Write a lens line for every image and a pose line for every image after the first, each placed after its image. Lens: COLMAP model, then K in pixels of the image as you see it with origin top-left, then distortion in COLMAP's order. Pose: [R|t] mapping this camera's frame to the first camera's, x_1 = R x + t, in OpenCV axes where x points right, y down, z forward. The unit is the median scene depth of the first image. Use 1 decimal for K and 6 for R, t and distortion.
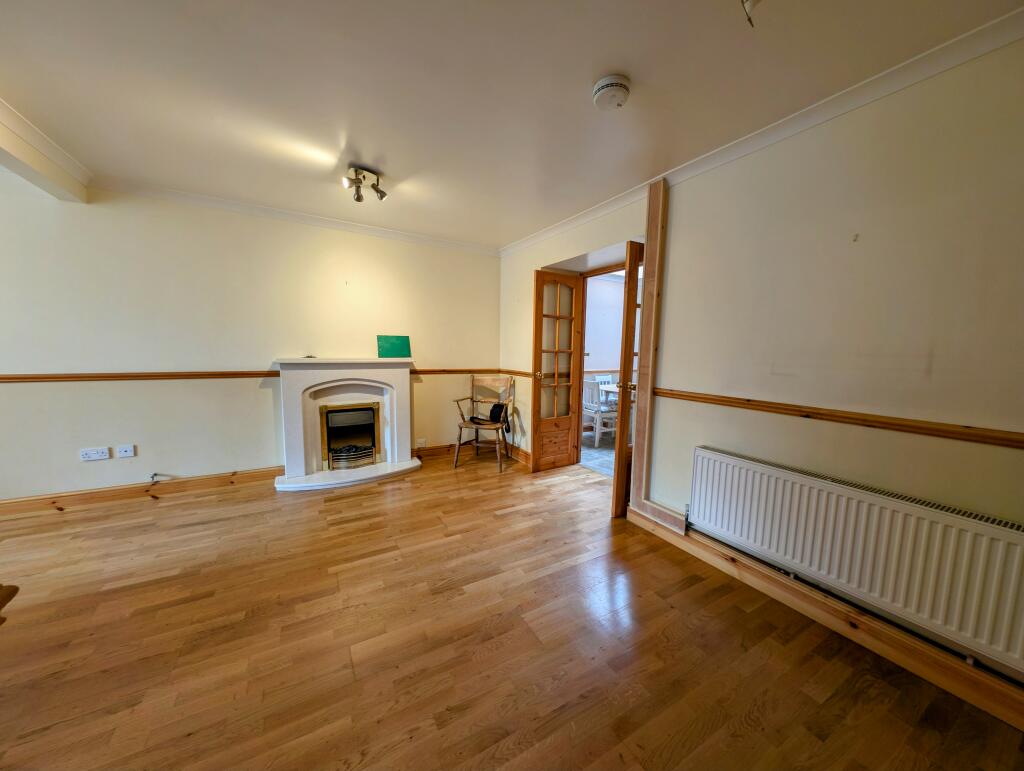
lens RADIAL K [[362.8, 0, 511.7], [0, 362.8, 386.4], [0, 0, 1]] dist [0.002270, -0.001118]
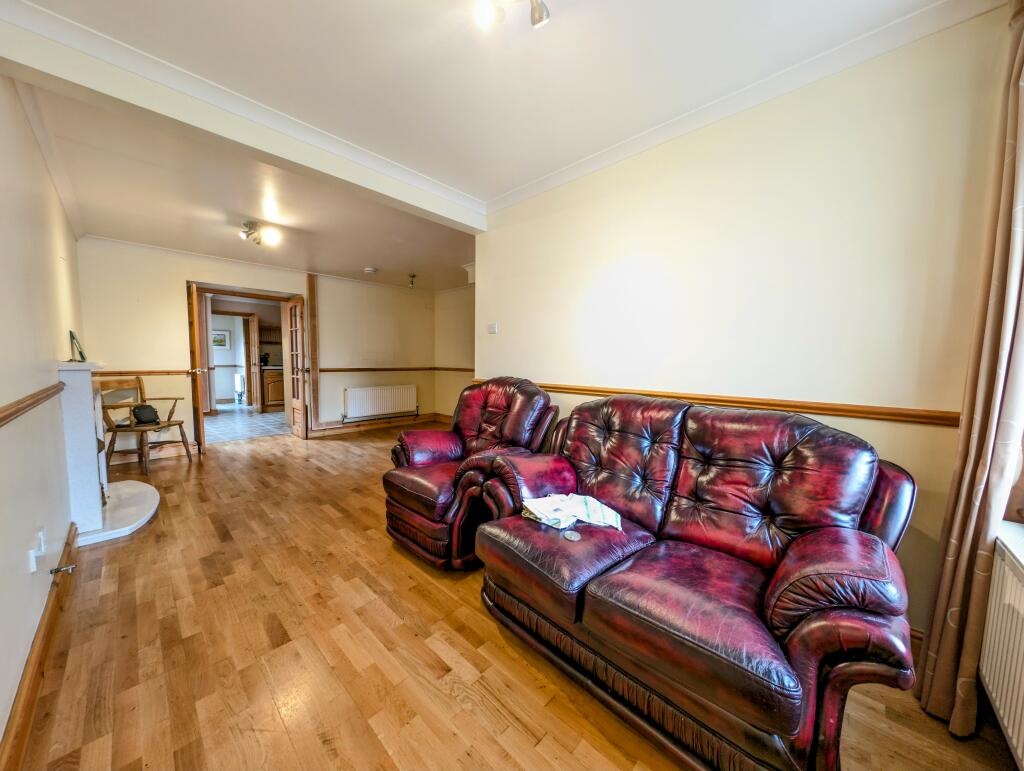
lens RADIAL K [[362.8, 0, 515.2], [0, 362.8, 386.9], [0, 0, 1]] dist [0.002270, -0.001118]
pose [[-0.294918, -0.096643, 0.950623, -2.120305], [0.082933, 0.988529, 0.126226, -0.065689], [-0.951917, 0.116064, -0.283520, 0.542375]]
